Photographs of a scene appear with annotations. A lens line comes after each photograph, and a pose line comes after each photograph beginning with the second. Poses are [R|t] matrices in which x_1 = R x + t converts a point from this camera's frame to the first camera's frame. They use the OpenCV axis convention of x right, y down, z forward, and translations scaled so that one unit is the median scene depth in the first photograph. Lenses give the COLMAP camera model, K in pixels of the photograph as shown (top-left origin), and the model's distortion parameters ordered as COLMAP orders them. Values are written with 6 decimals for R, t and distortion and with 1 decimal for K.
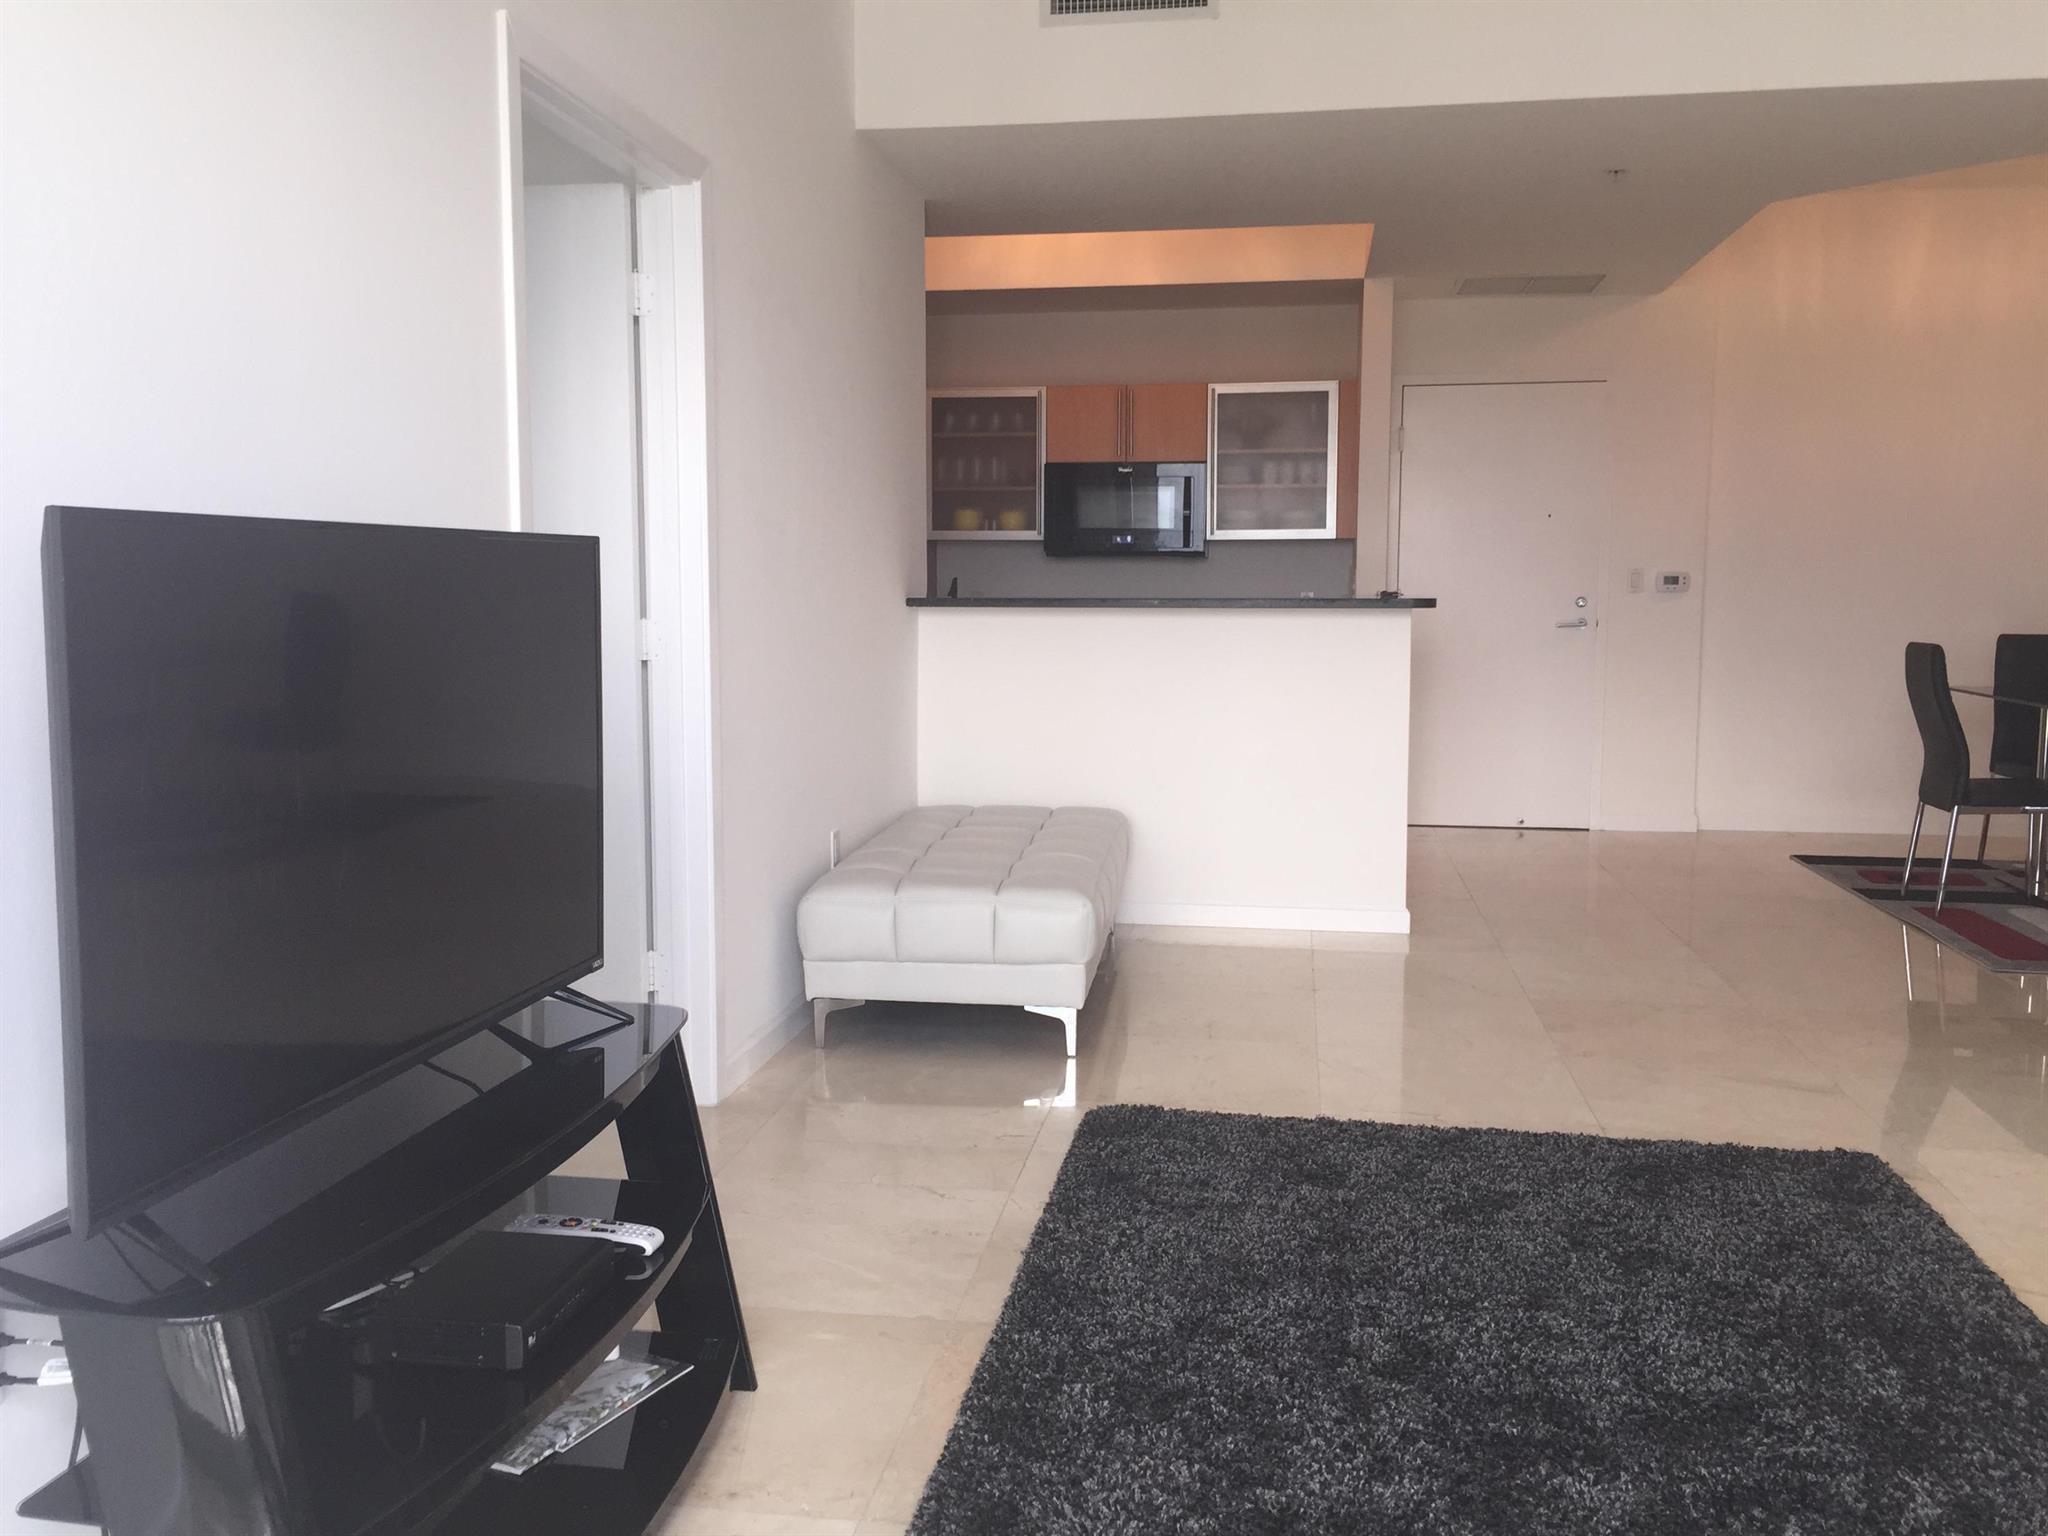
lens RADIAL K [[1761.0, 0, 1021.9], [0, 1761.0, 764.9], [0, 0, 1]] dist [0.071267, -0.099301]
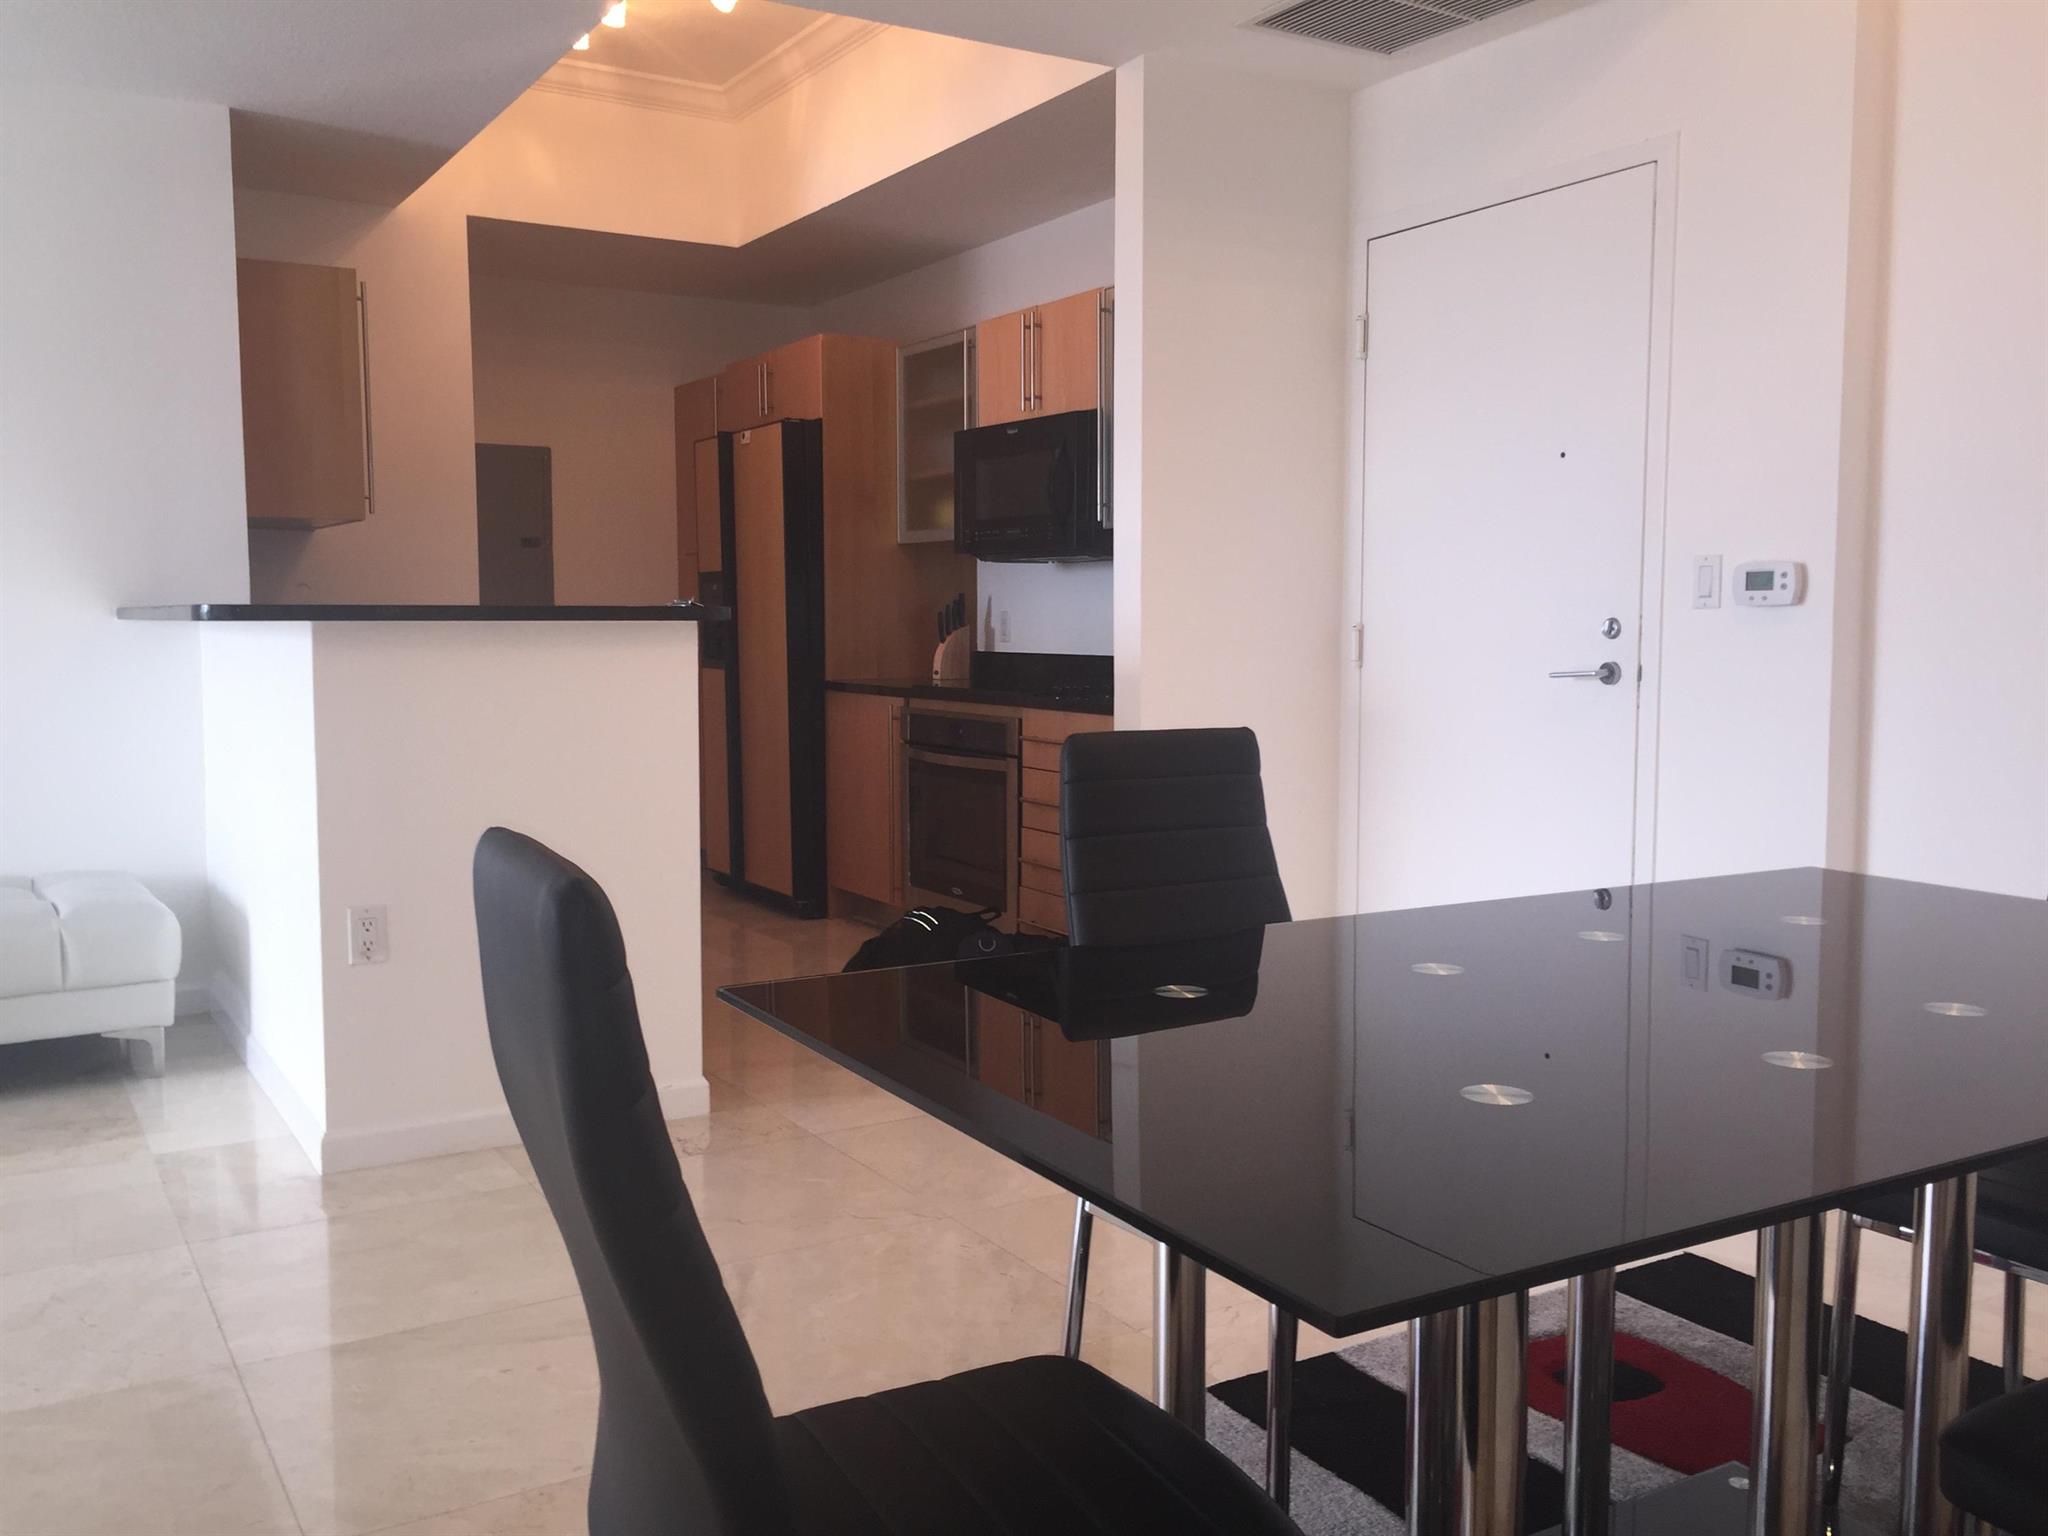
lens RADIAL K [[1761.0, 0, 1027.0], [0, 1761.0, 767.6], [0, 0, 1]] dist [0.071267, -0.099301]
pose [[0.638087, 0.063035, -0.767379, 1.066316], [-0.067090, 0.997404, 0.026143, -0.102263], [0.767035, 0.034802, 0.640660, 1.037202]]
